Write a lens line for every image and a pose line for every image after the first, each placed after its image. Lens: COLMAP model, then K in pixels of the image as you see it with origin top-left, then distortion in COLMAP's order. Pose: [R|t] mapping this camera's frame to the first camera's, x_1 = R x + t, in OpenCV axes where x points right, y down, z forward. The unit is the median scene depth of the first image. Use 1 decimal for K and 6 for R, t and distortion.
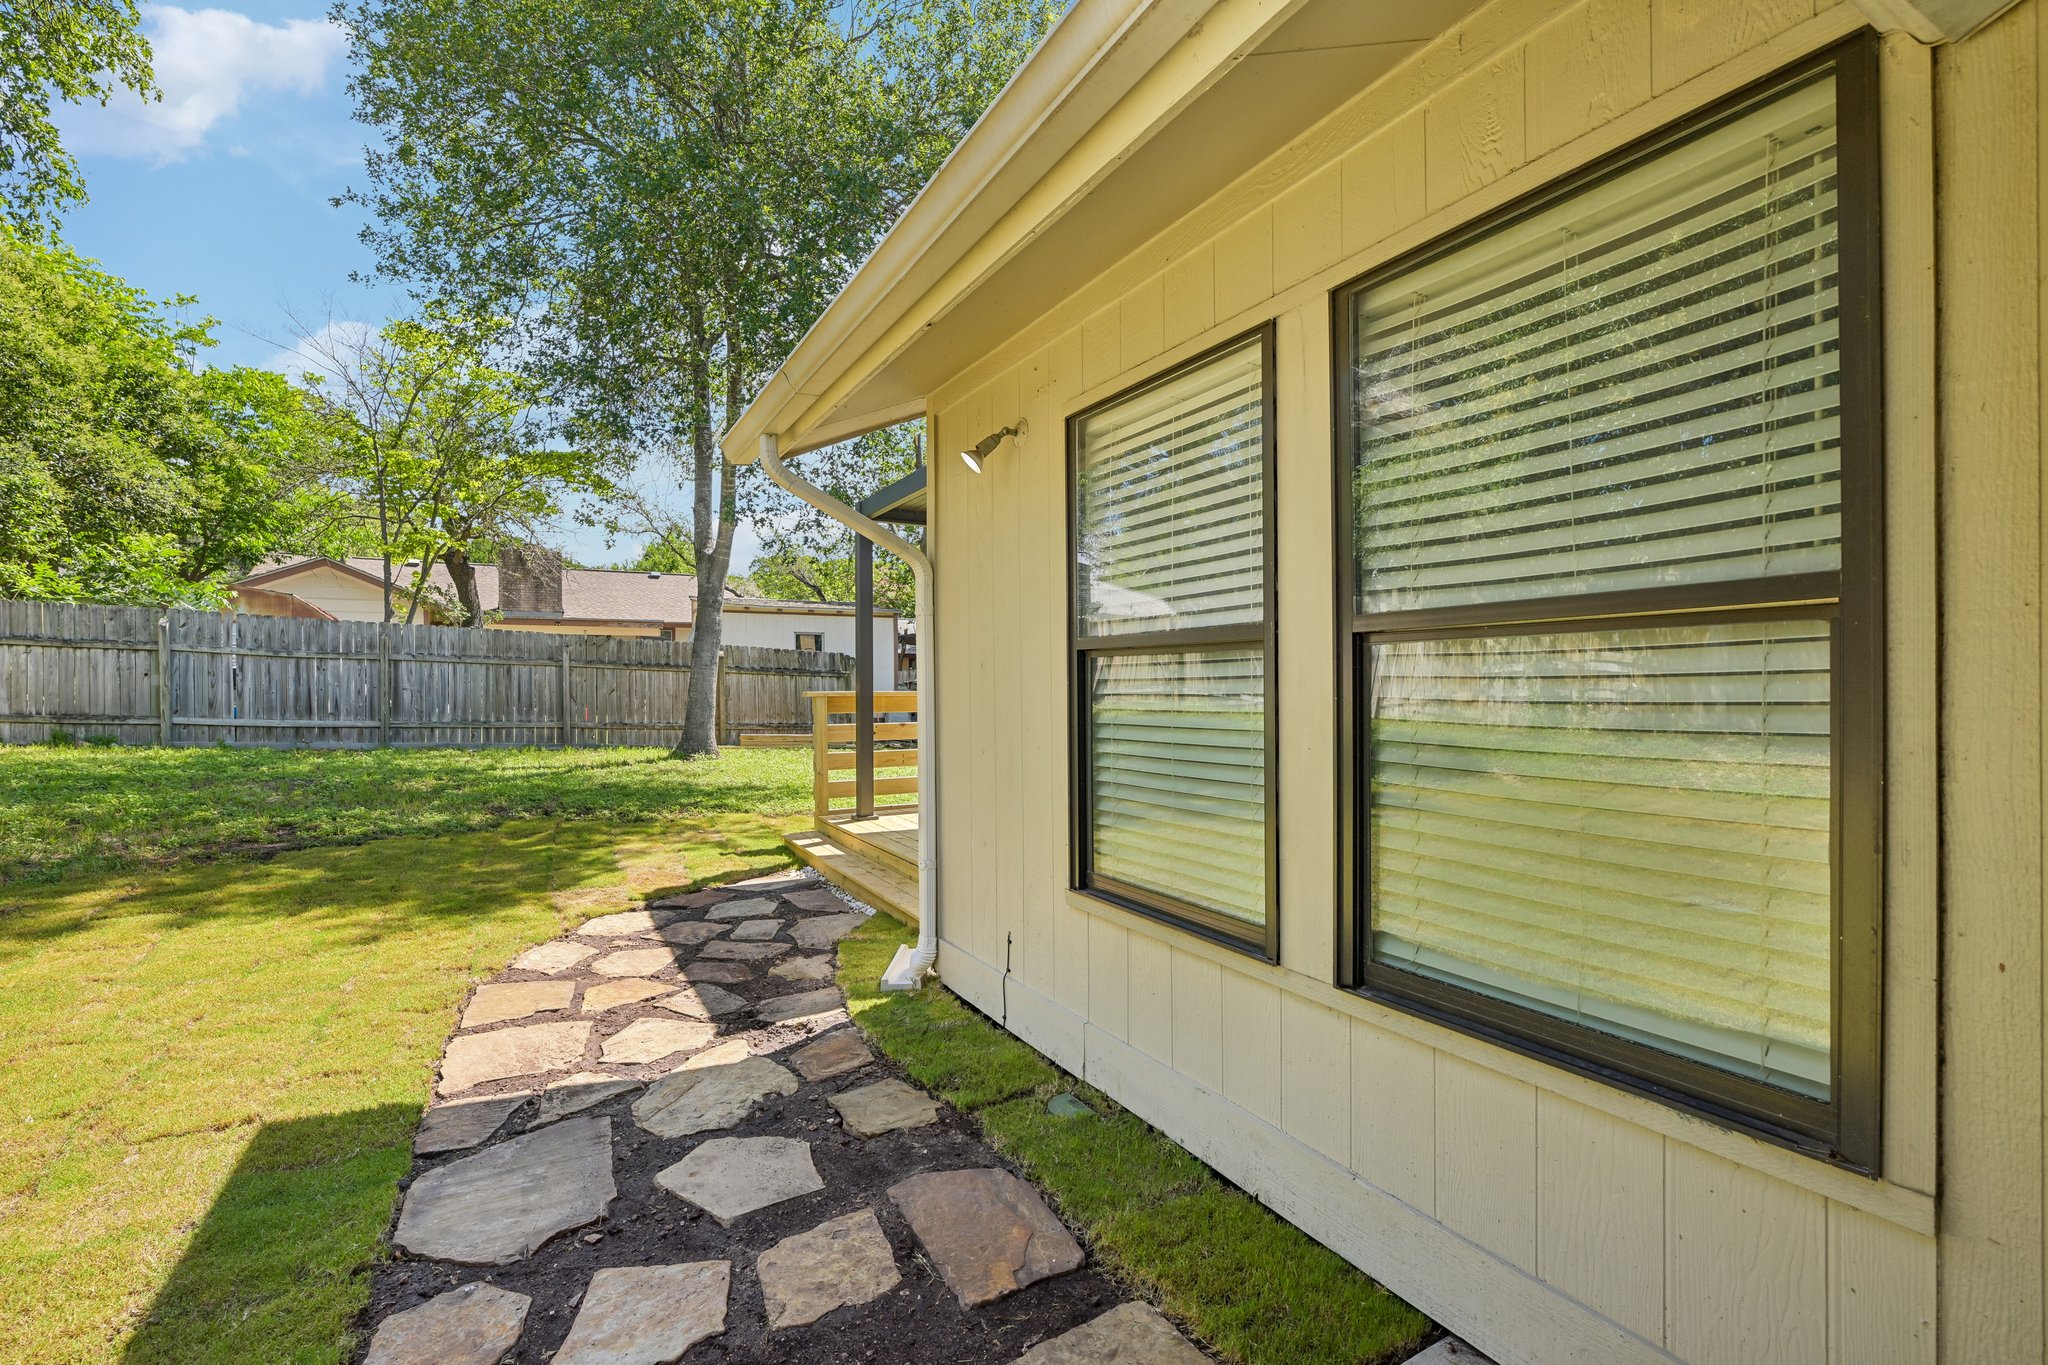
lens RADIAL K [[902.6, 0, 1024.0], [0, 902.6, 682.5], [0, 0, 1]] dist [0.000378, 0.000116]
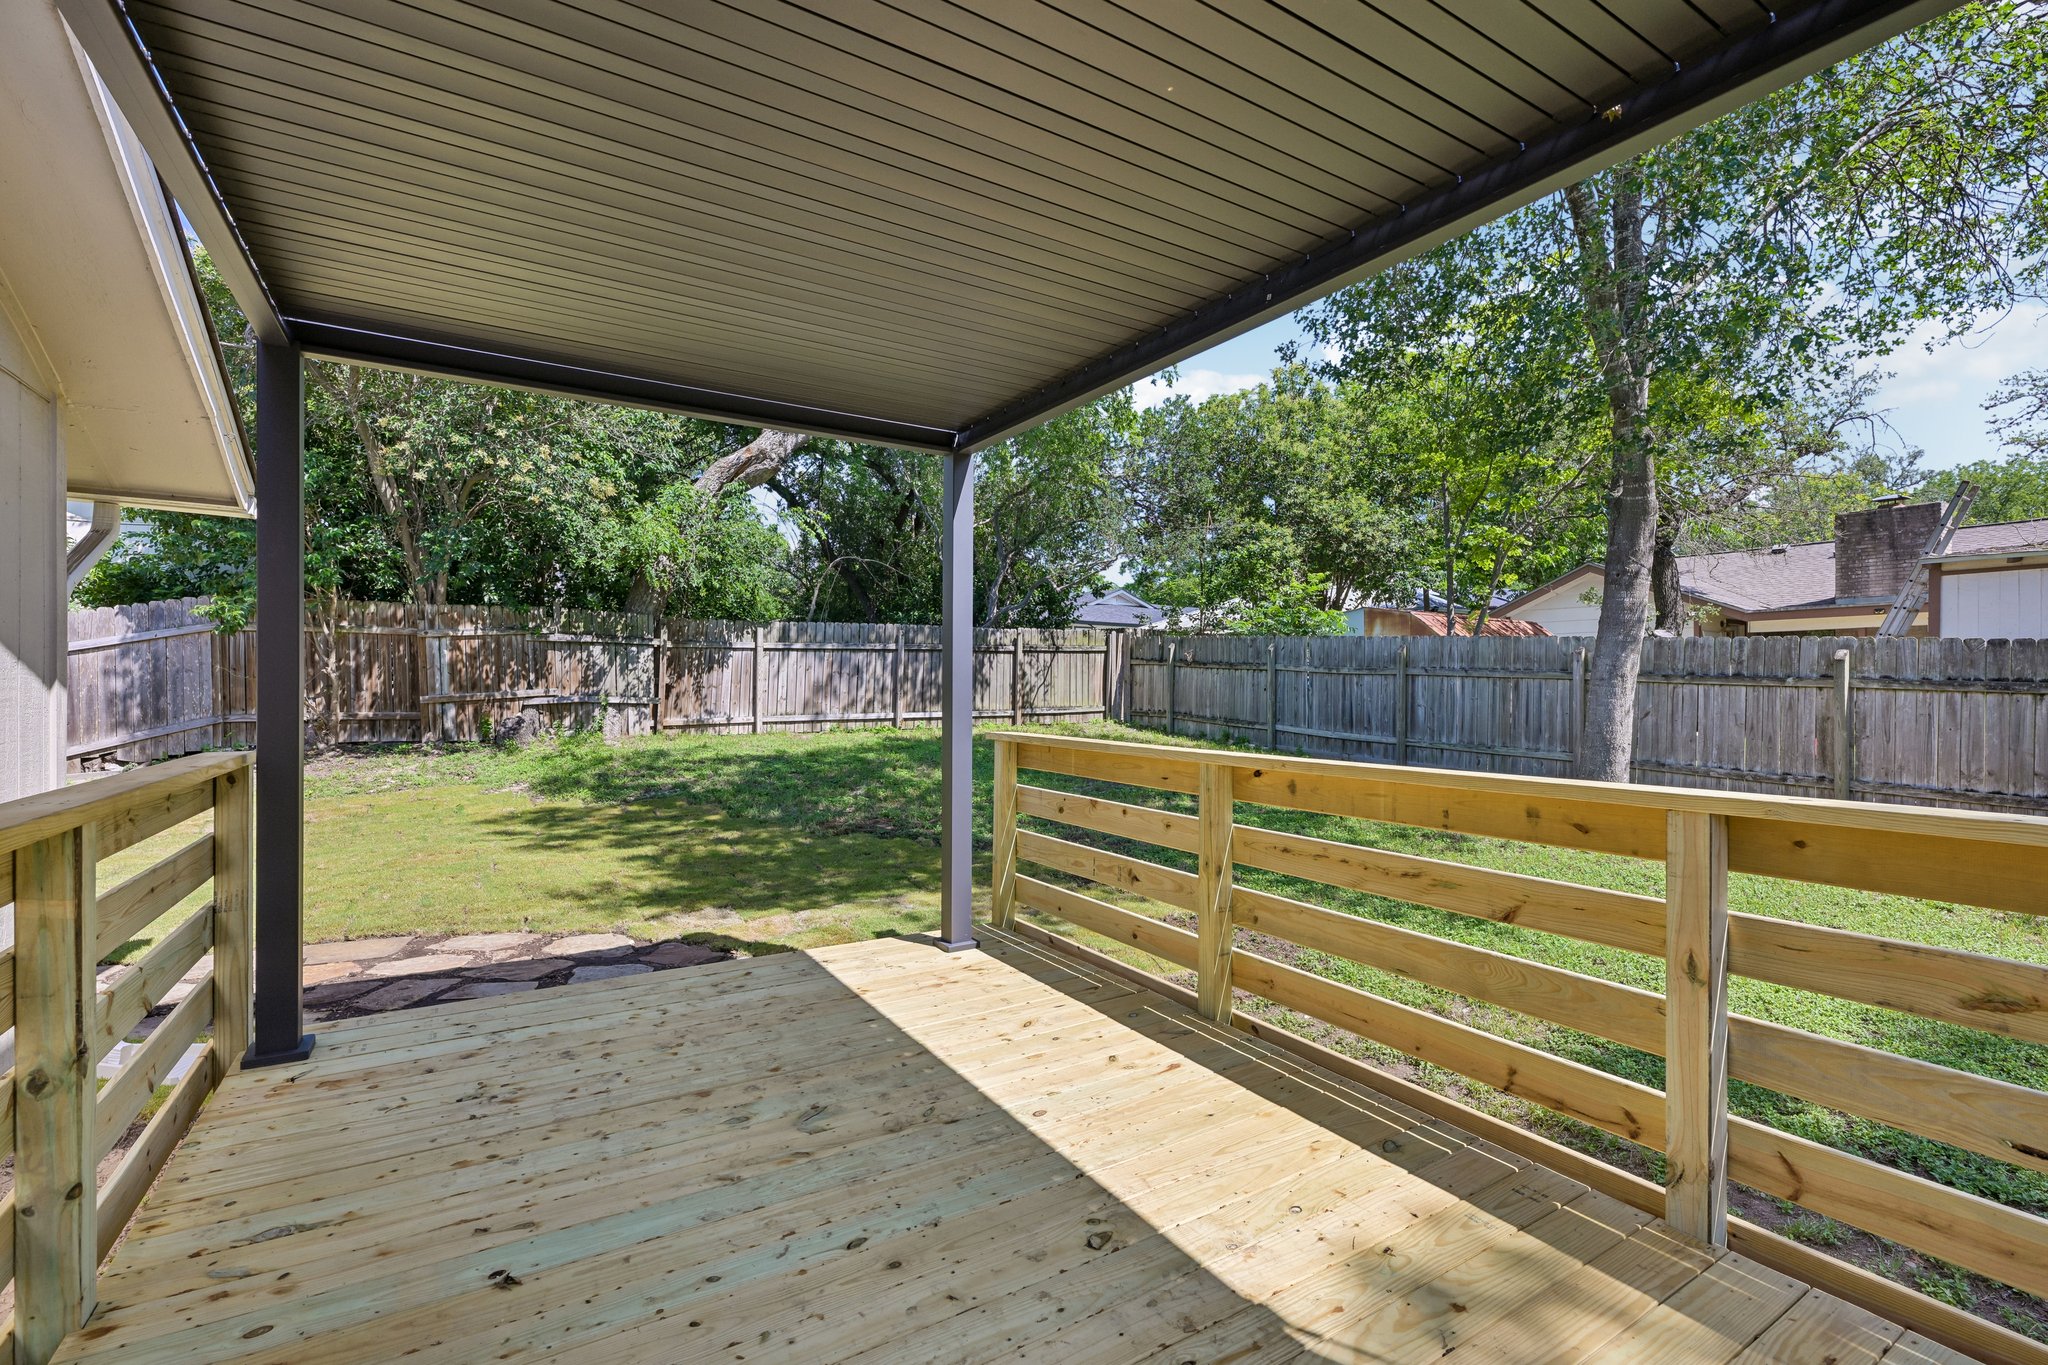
lens RADIAL K [[902.6, 0, 1024.0], [0, 902.6, 682.5], [0, 0, 1]] dist [0.000378, 0.000116]
pose [[0.040292, -0.001859, -0.999186, 0.672341], [-0.004526, 0.999988, -0.002043, -0.037584], [0.999178, 0.004604, 0.040283, 1.596040]]
